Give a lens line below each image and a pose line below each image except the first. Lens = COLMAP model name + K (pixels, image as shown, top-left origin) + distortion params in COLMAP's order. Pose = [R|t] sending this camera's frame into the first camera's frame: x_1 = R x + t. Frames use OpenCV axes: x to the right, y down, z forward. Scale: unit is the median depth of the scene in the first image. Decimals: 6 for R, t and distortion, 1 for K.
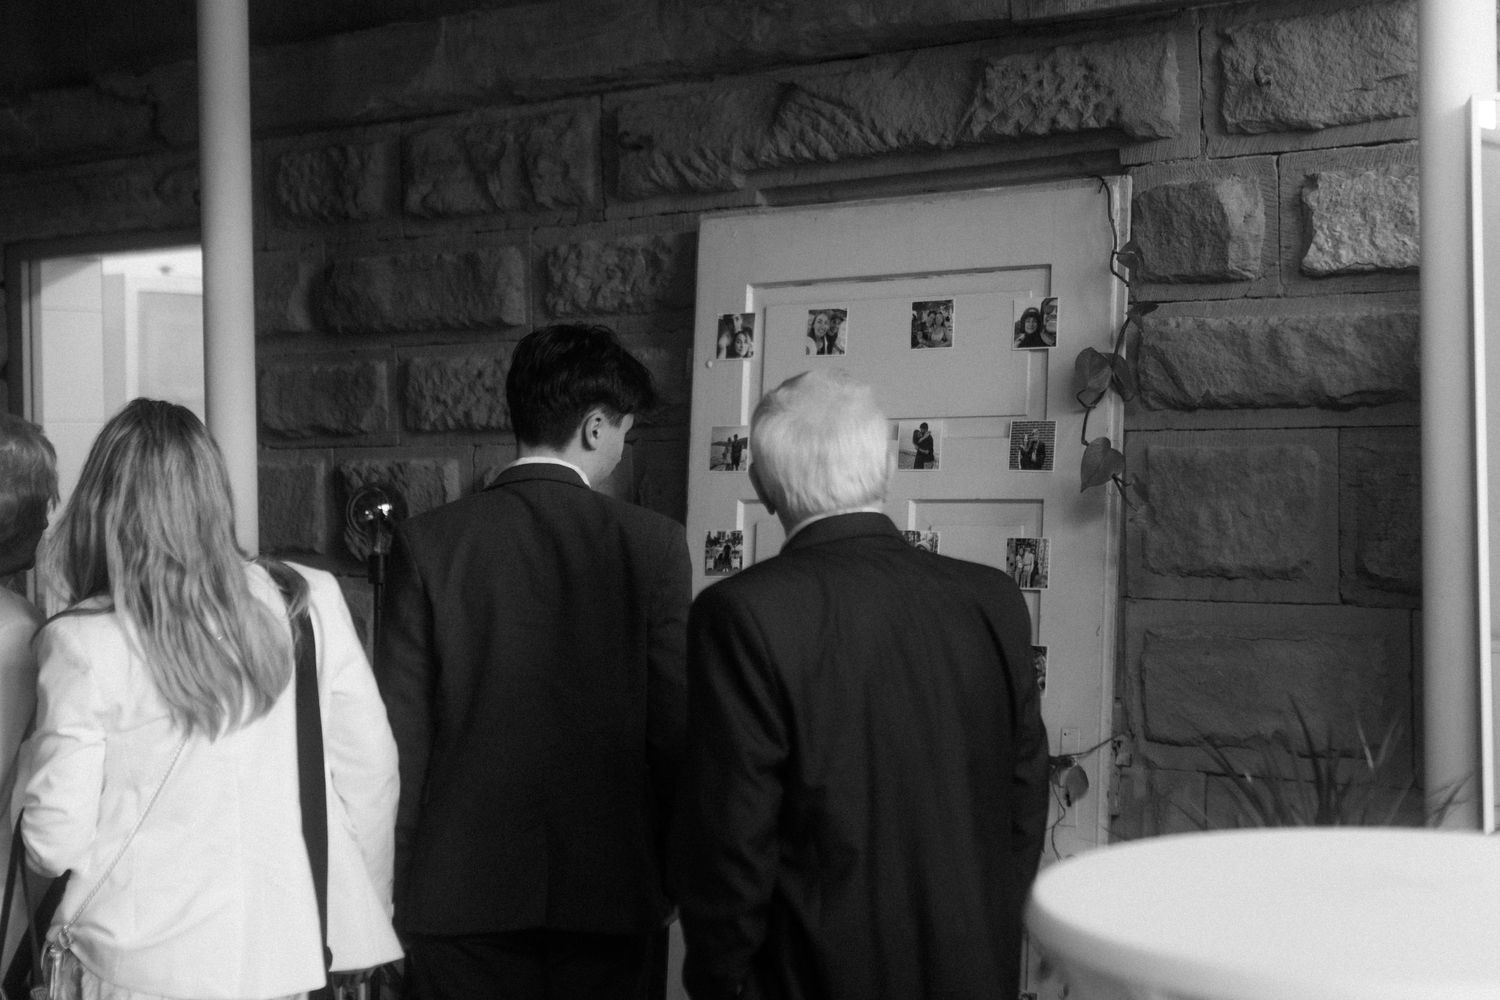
lens RADIAL K [[2354.3, 0, 750.8], [0, 2354.3, 495.8], [0, 0, 1]] dist [0.000064, 0.000000]
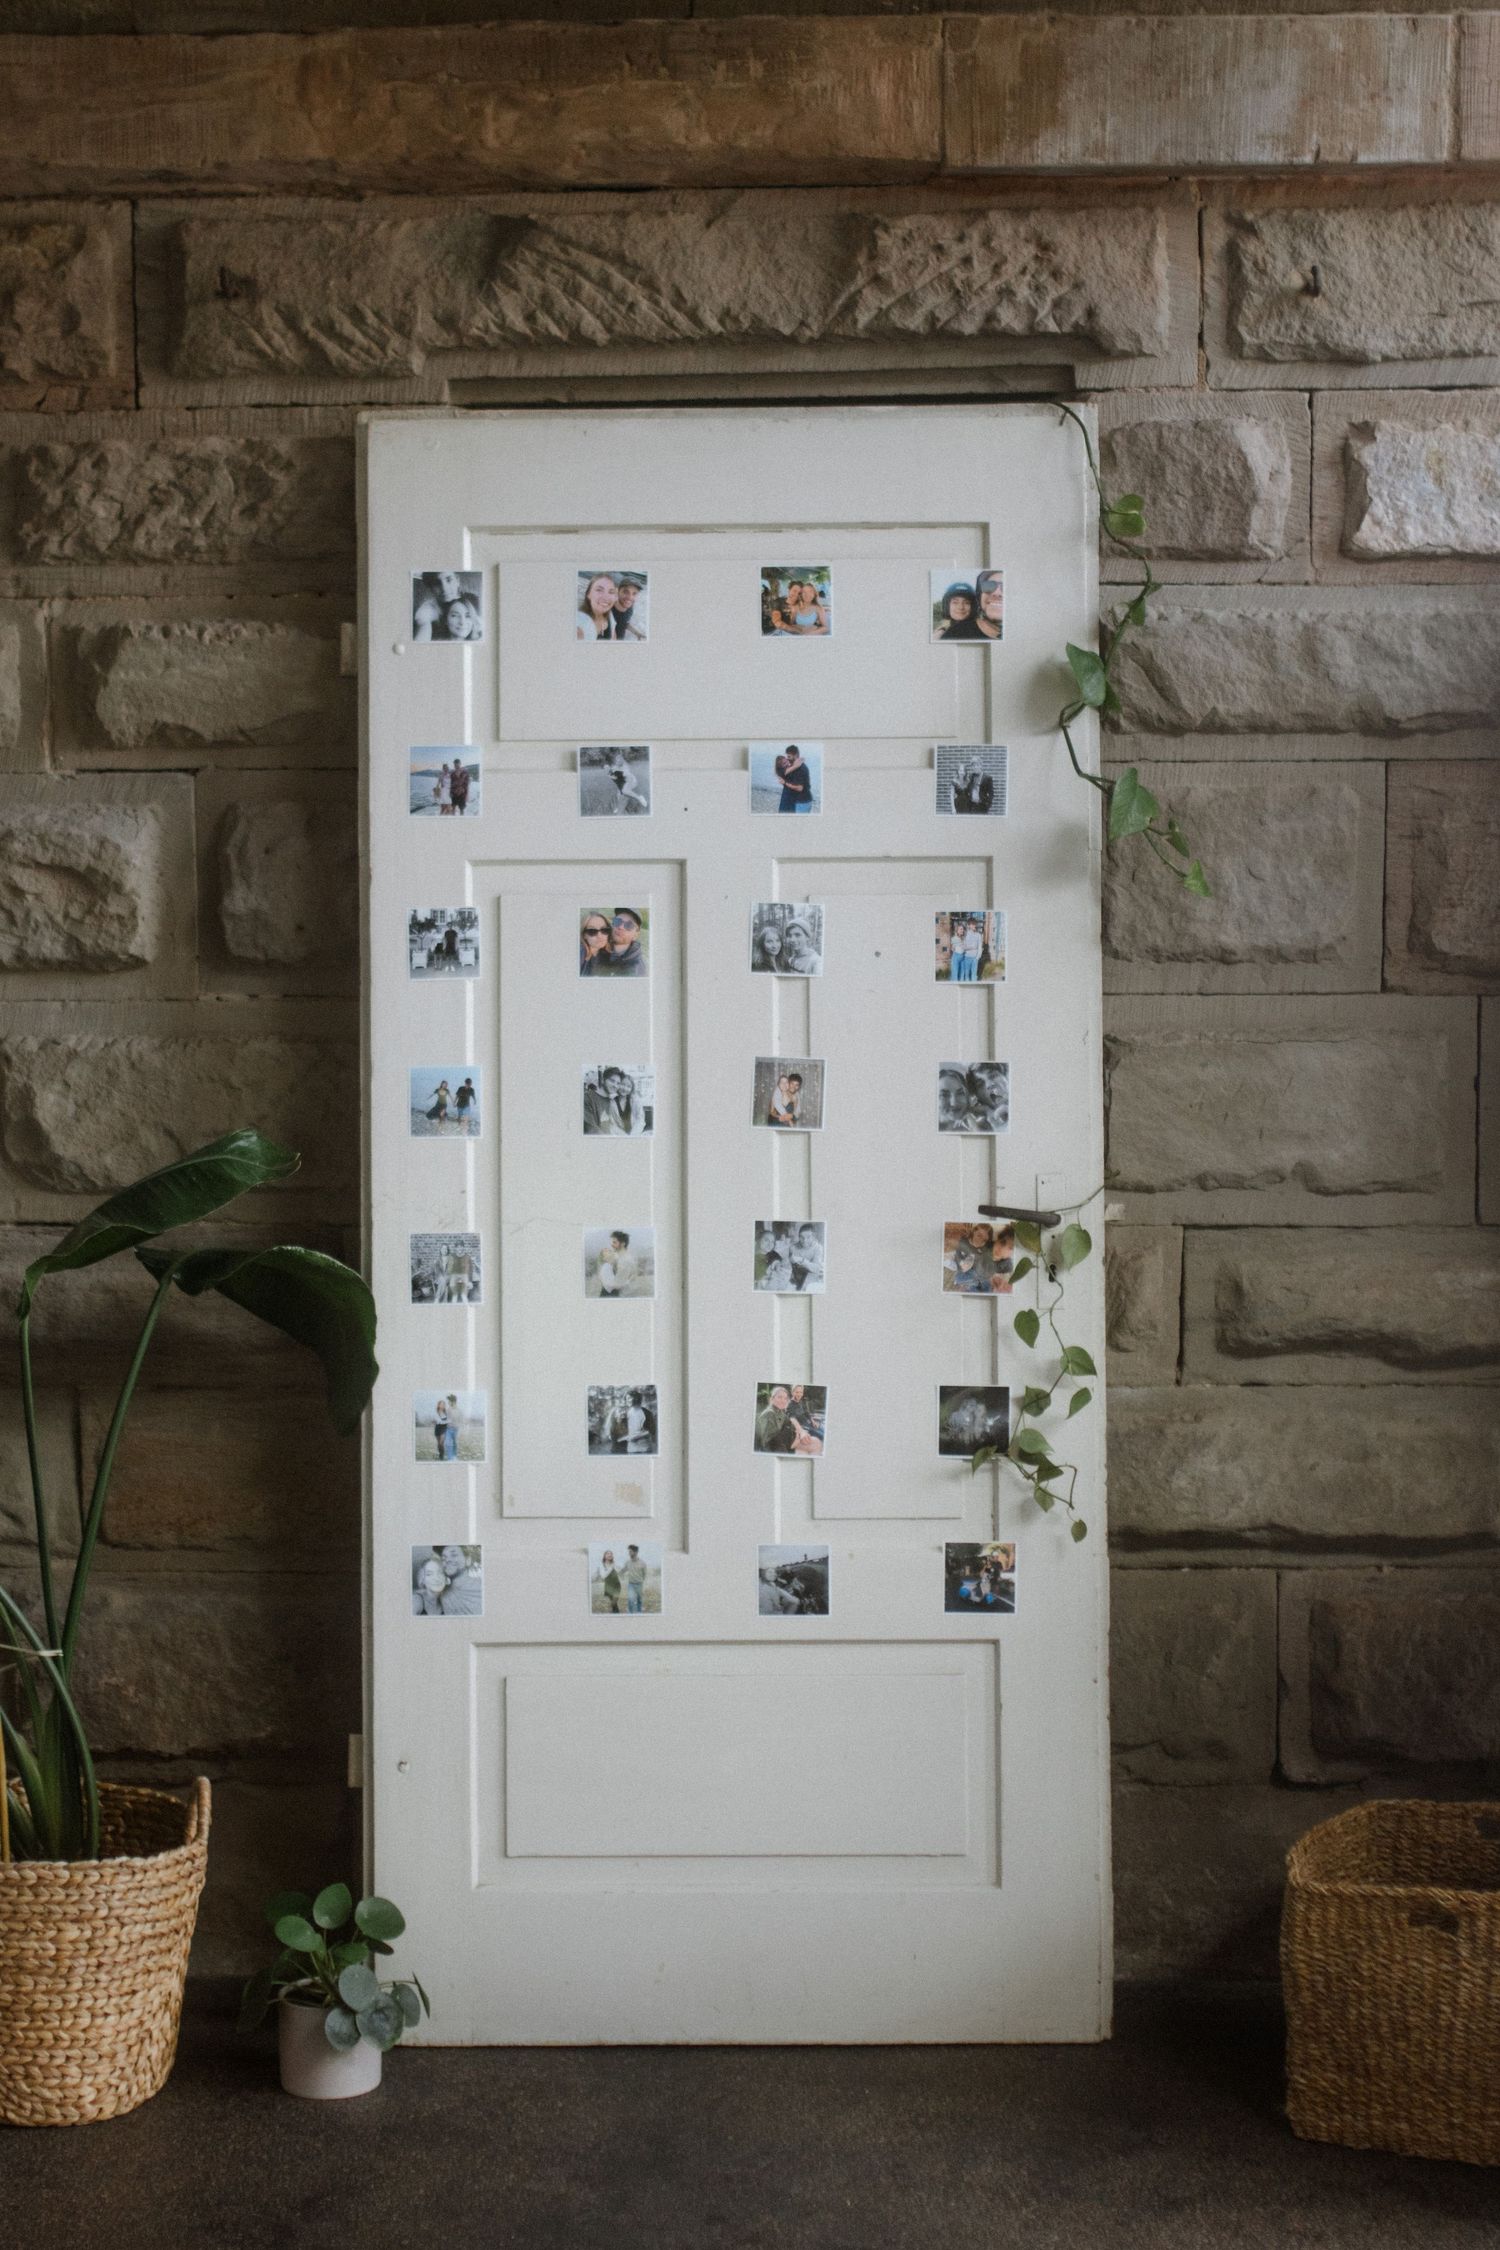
lens RADIAL K [[3531.4, 0, 751.3], [0, 3531.4, 1131.9], [0, 0, 1]] dist [0.000064, 0.000000]
pose [[0.818639, -0.040692, 0.572865, -0.544309], [0.005205, 0.997971, 0.063450, 0.016383], [-0.574285, -0.048961, 0.817190, 0.167168]]
